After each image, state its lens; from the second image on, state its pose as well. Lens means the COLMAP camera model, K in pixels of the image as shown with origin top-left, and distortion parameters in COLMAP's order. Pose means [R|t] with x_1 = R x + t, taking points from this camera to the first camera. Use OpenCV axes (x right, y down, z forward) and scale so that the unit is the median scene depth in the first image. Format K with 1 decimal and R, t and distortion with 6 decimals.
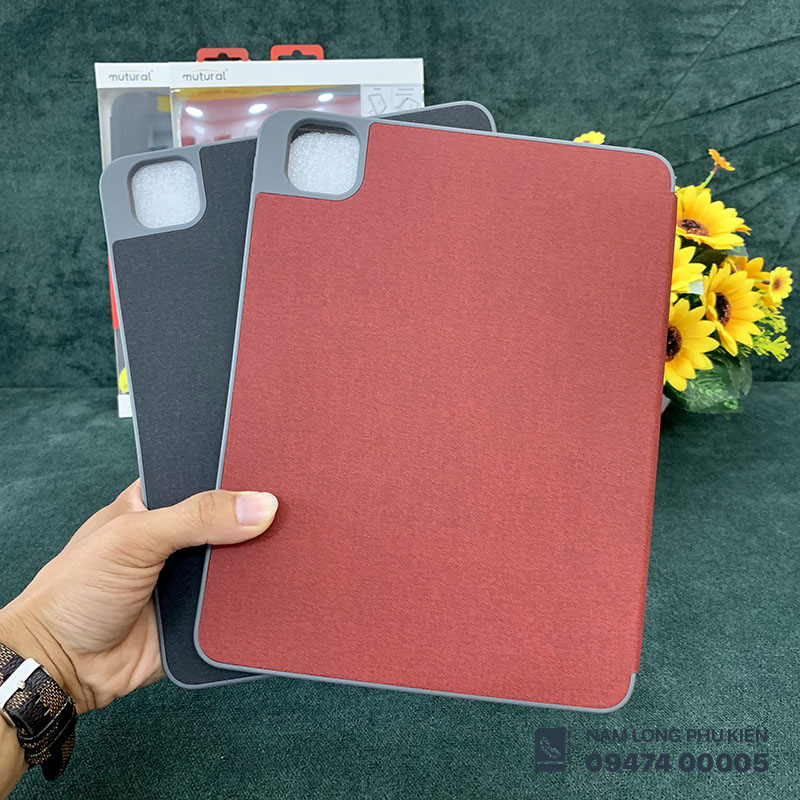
lens RADIAL K [[864.5, 0, 398.7], [0, 864.5, 399.7], [0, 0, 1]] dist [0.002197, 0.000000]
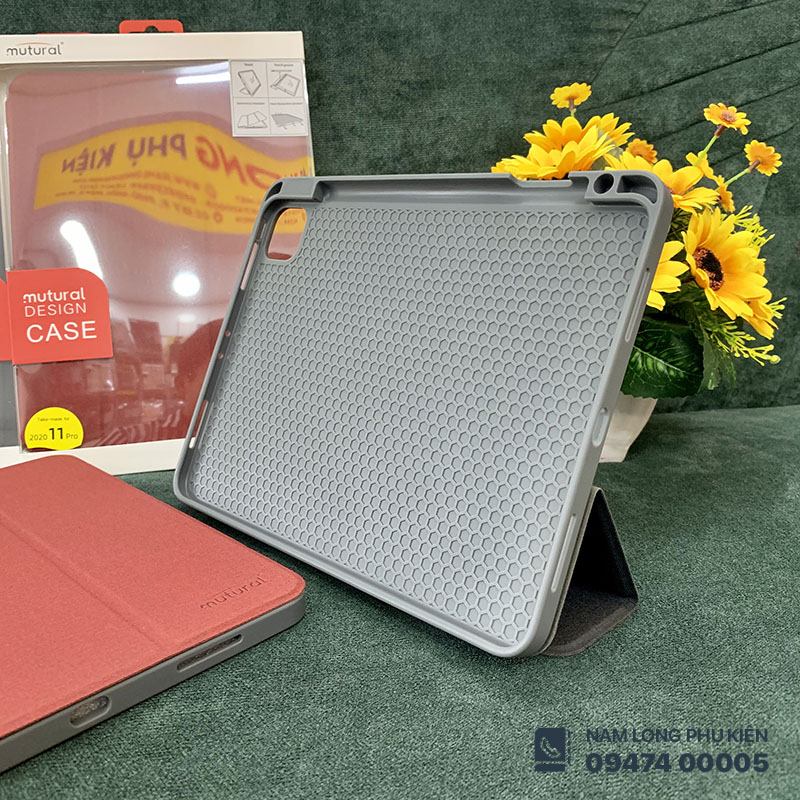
lens RADIAL K [[864.5, 0, 401.6], [0, 864.5, 400.0], [0, 0, 1]] dist [0.002197, 0.000000]
pose [[0.997251, -0.051349, 0.053421, 0.058795], [0.061424, 0.976115, -0.208392, 0.133796], [-0.041444, 0.211101, 0.976585, 0.234825]]
